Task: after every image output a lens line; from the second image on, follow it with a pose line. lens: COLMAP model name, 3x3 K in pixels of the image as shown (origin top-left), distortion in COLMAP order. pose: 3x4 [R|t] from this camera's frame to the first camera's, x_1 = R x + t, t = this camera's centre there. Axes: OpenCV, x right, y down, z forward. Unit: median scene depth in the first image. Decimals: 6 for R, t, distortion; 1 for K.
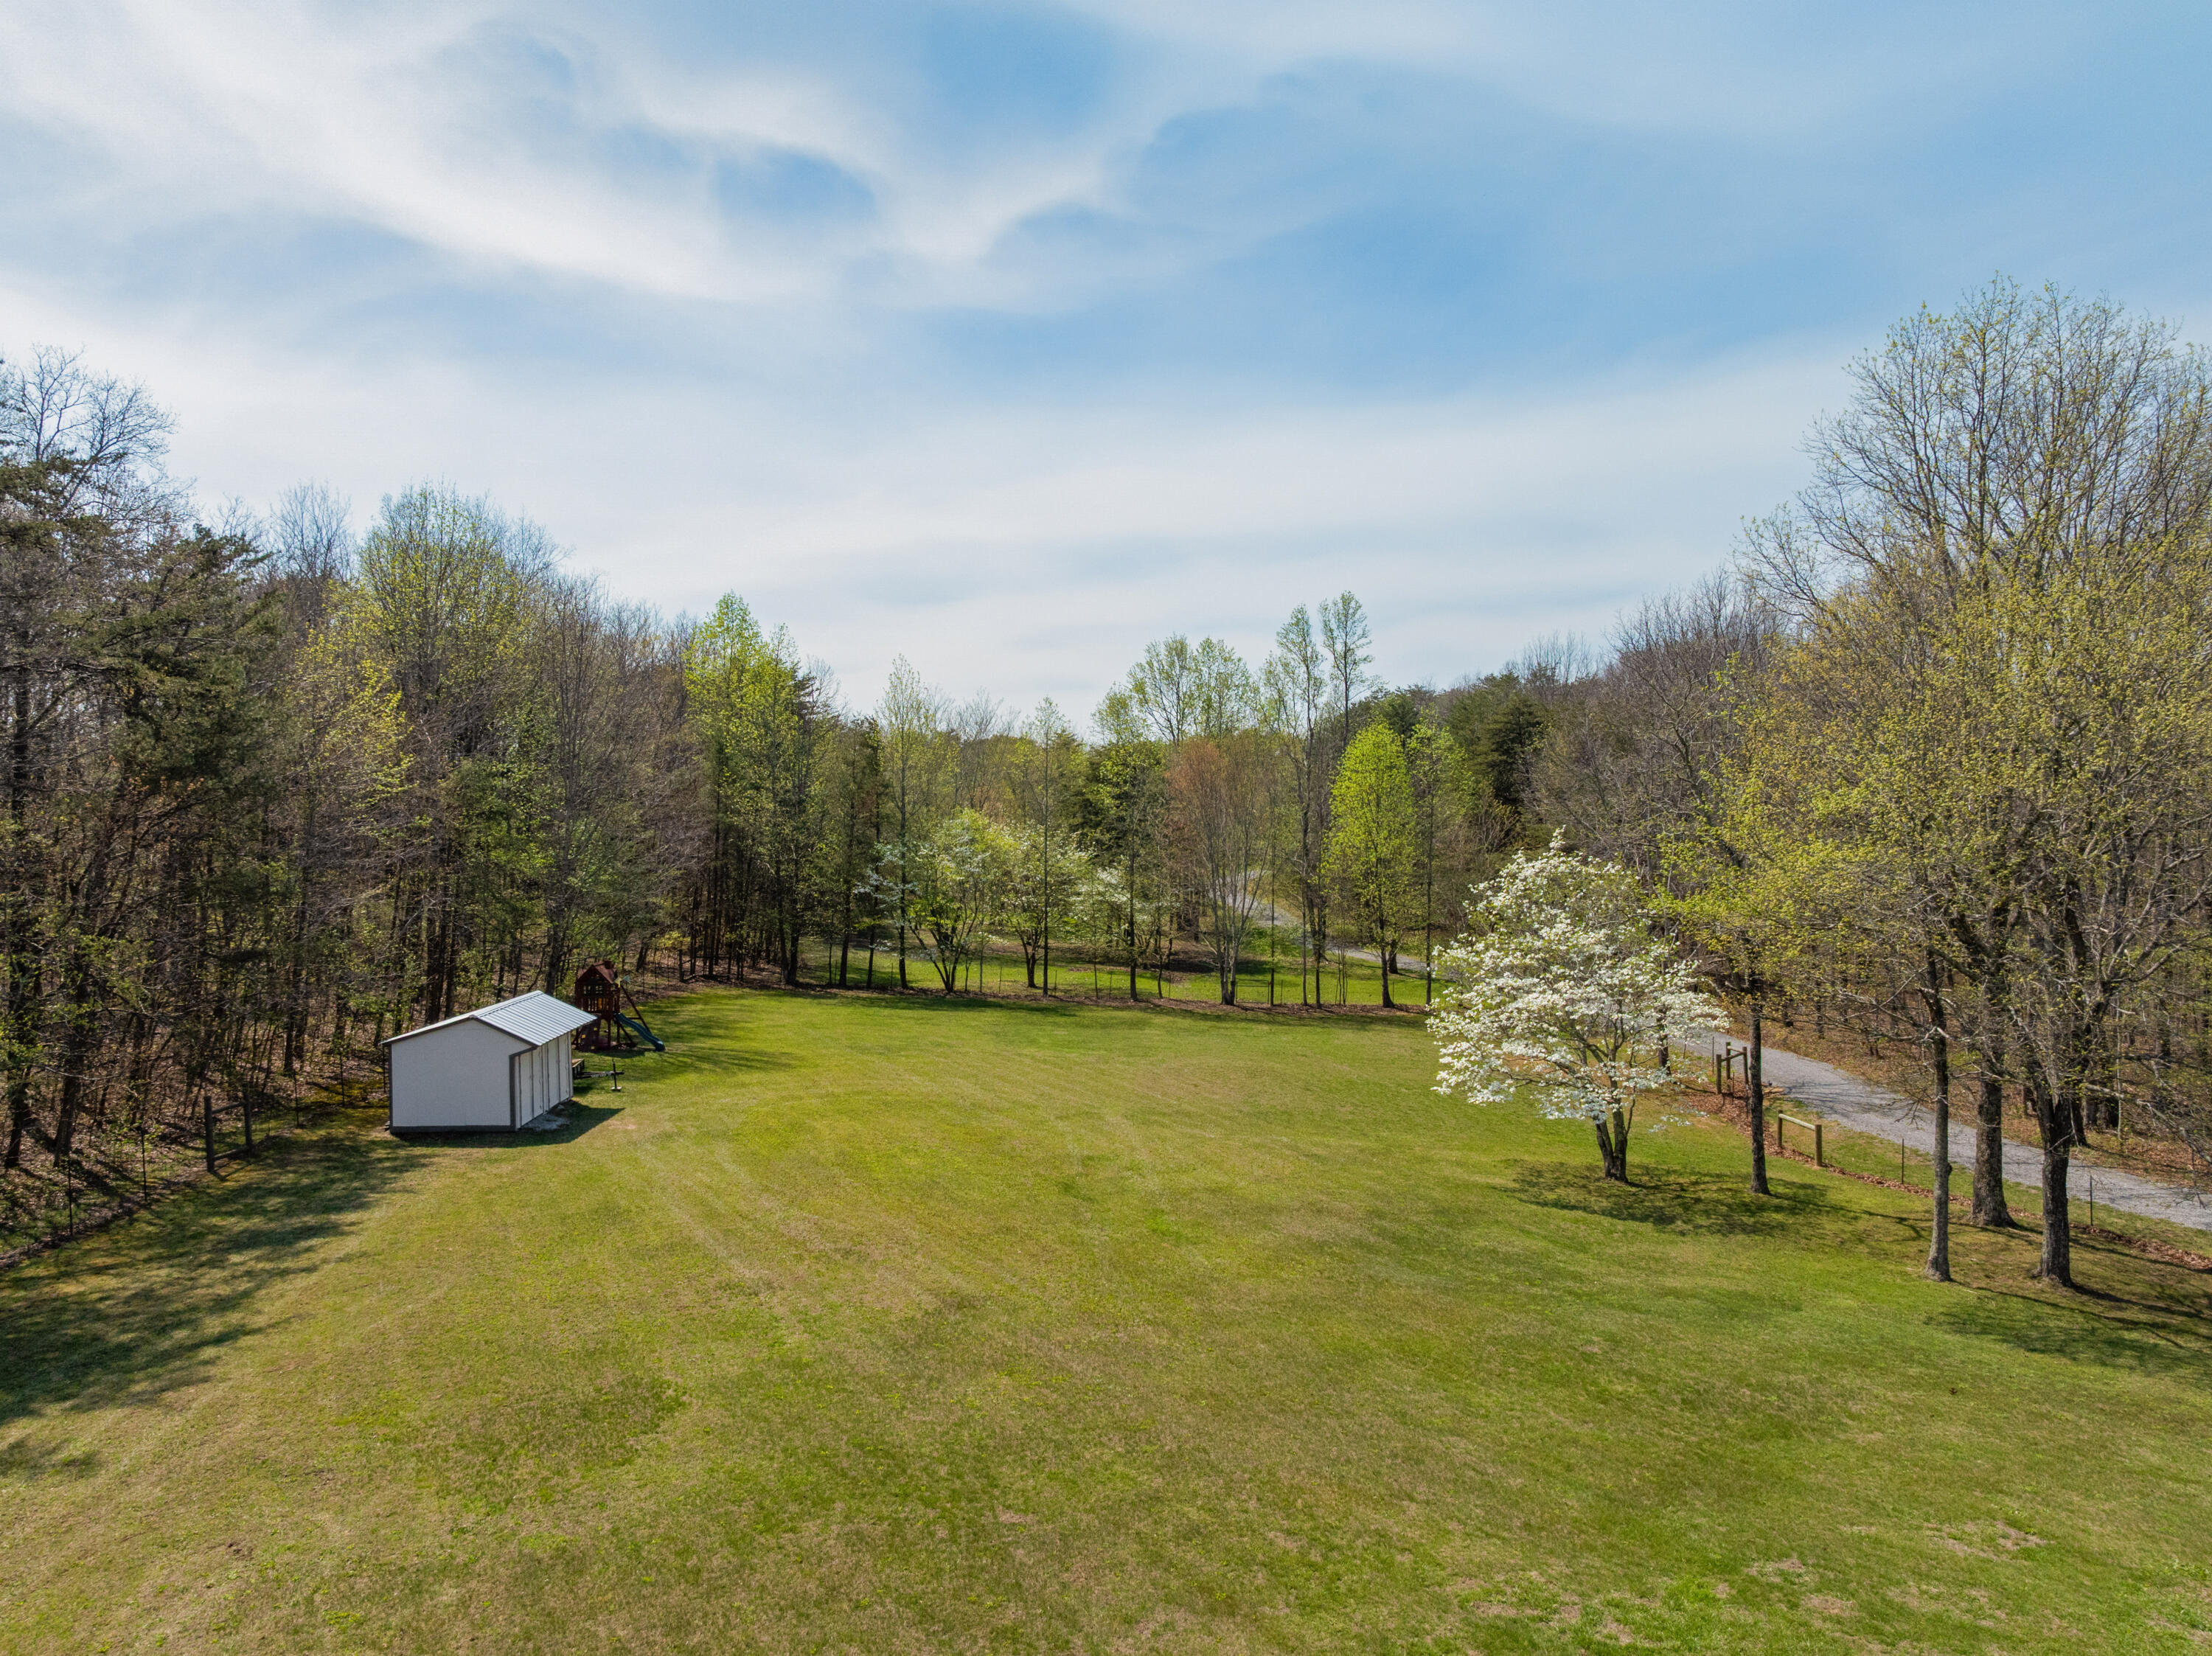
lens RADIAL K [[1566.5, 0, 1105.5], [0, 1566.5, 824.1], [0, 0, 1]] dist [-0.041765, 0.000571]
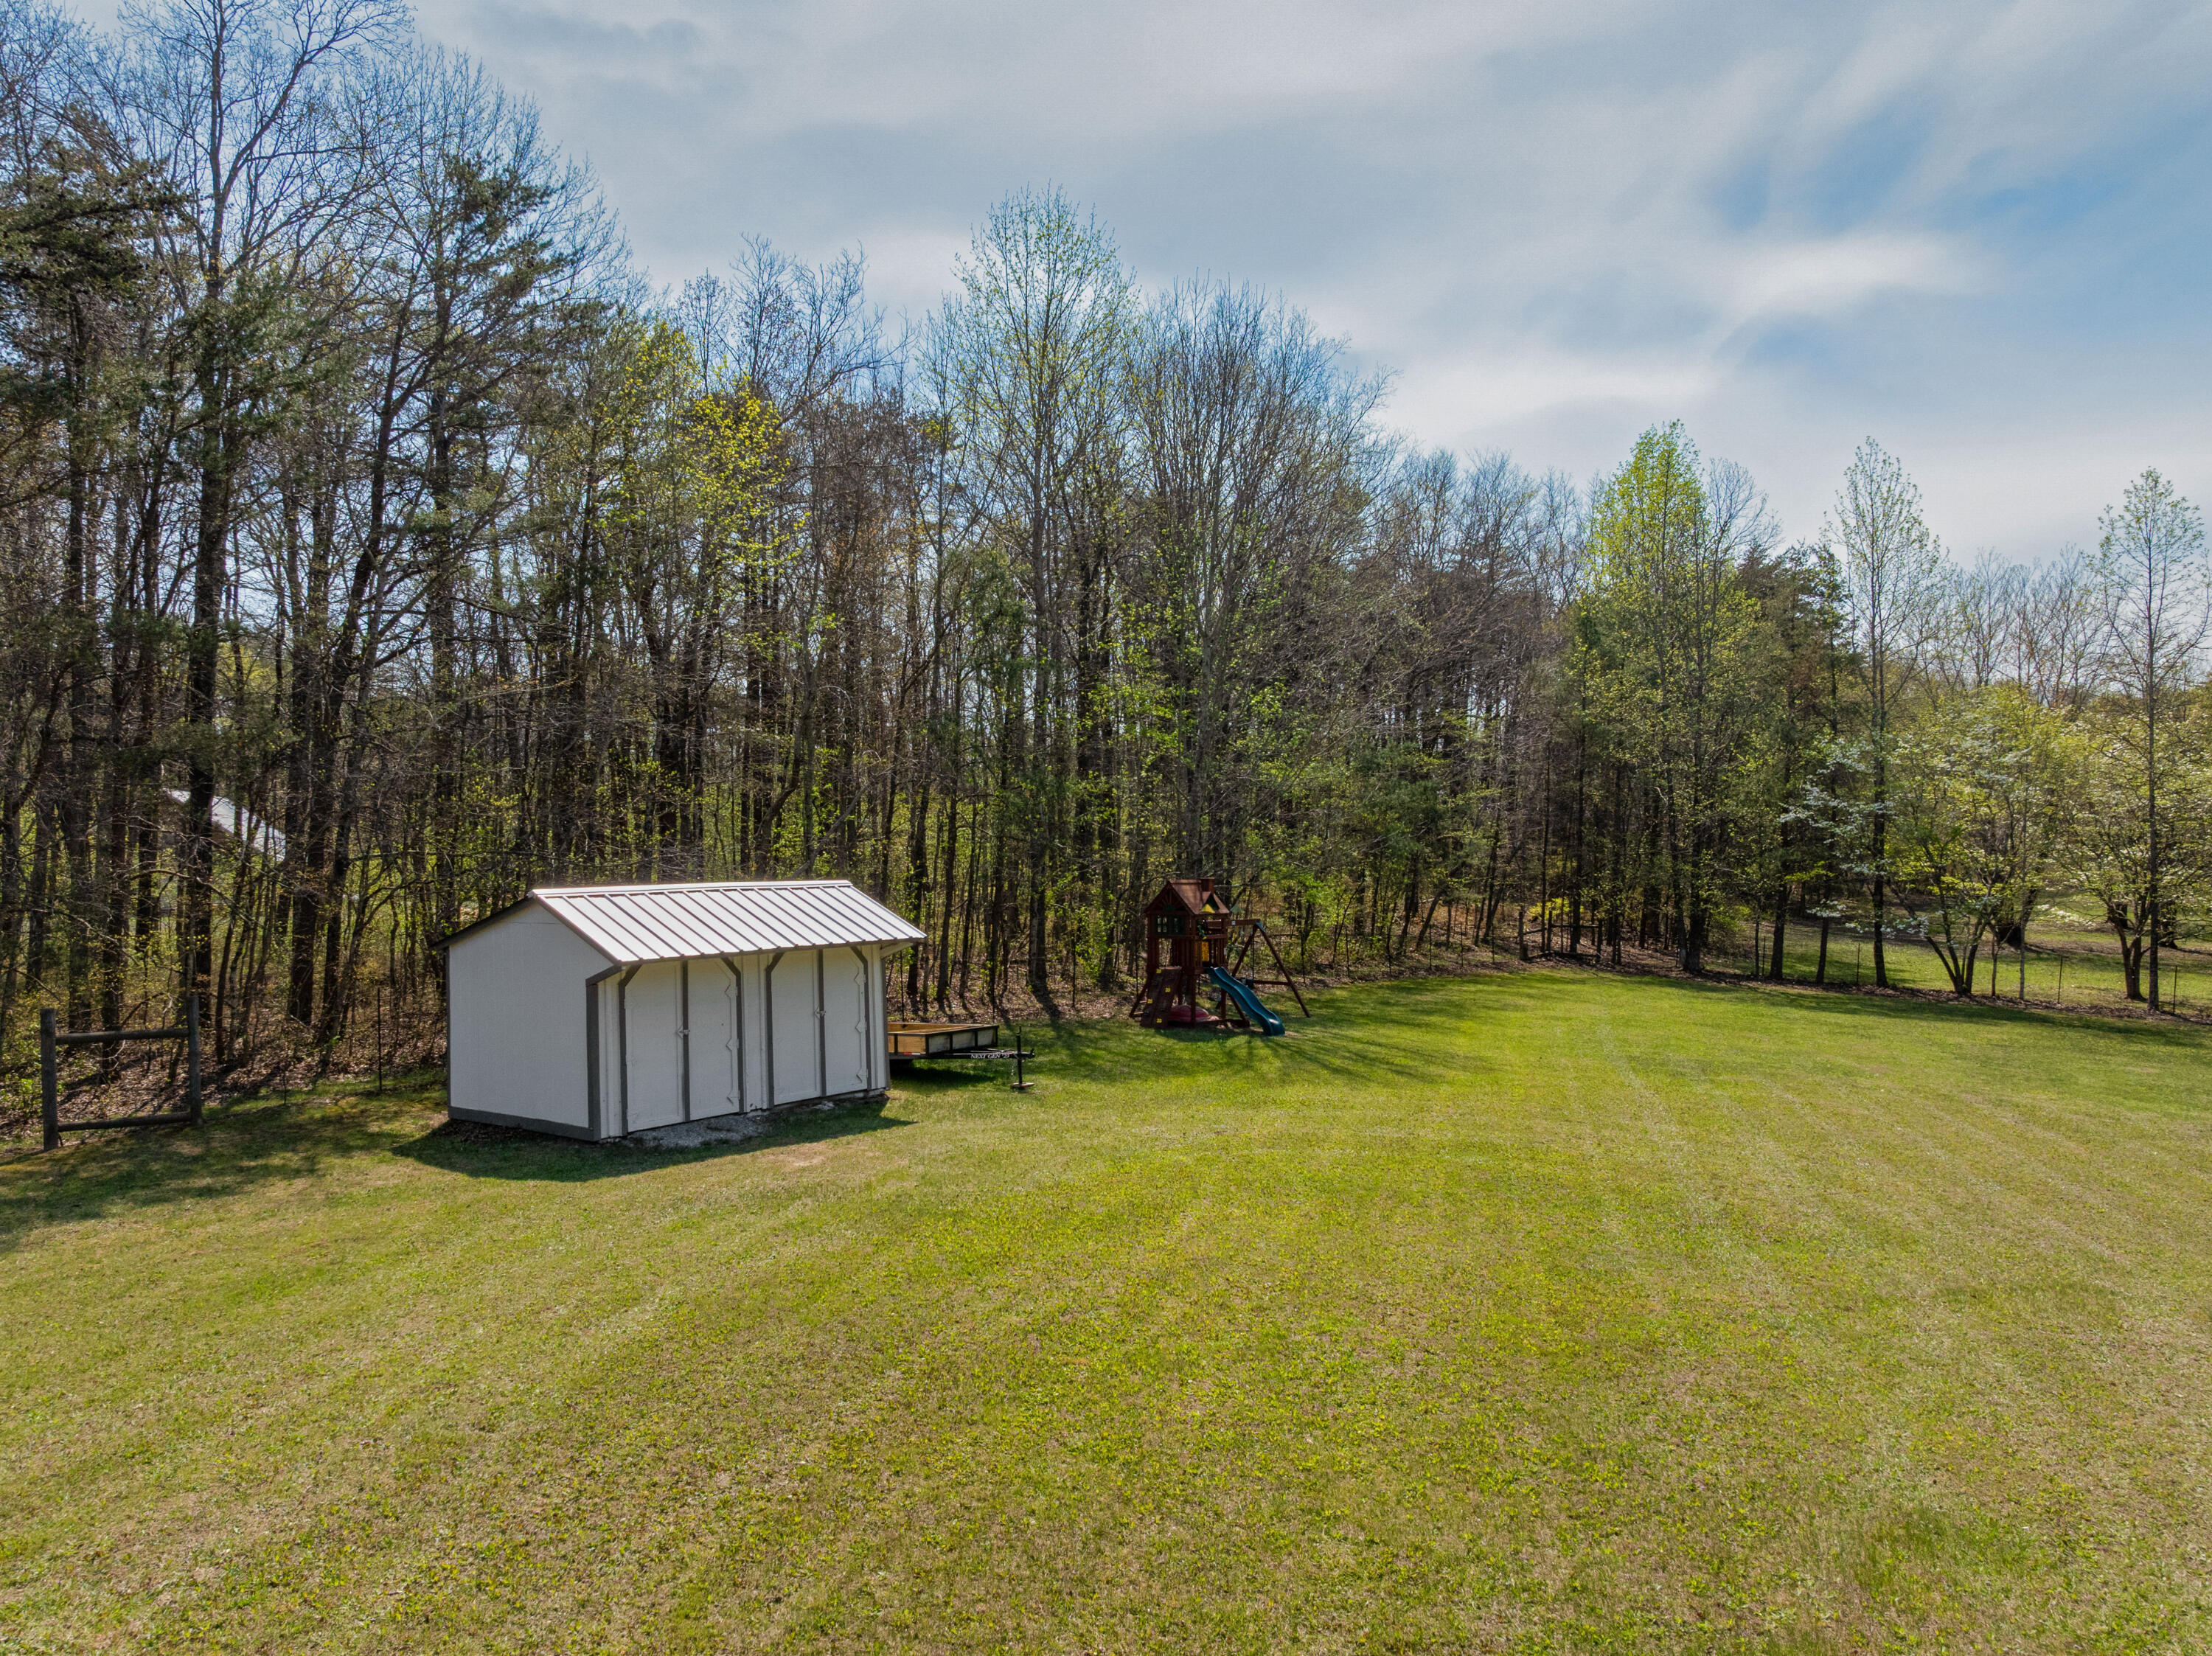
lens RADIAL K [[1566.5, 0, 1107.1], [0, 1566.5, 829.8], [0, 0, 1]] dist [-0.041765, 0.000571]
pose [[0.775382, -0.013390, -0.631350, 0.018398], [0.003430, 0.999850, -0.016994, 0.053433], [0.631483, 0.011012, 0.775312, 0.347948]]
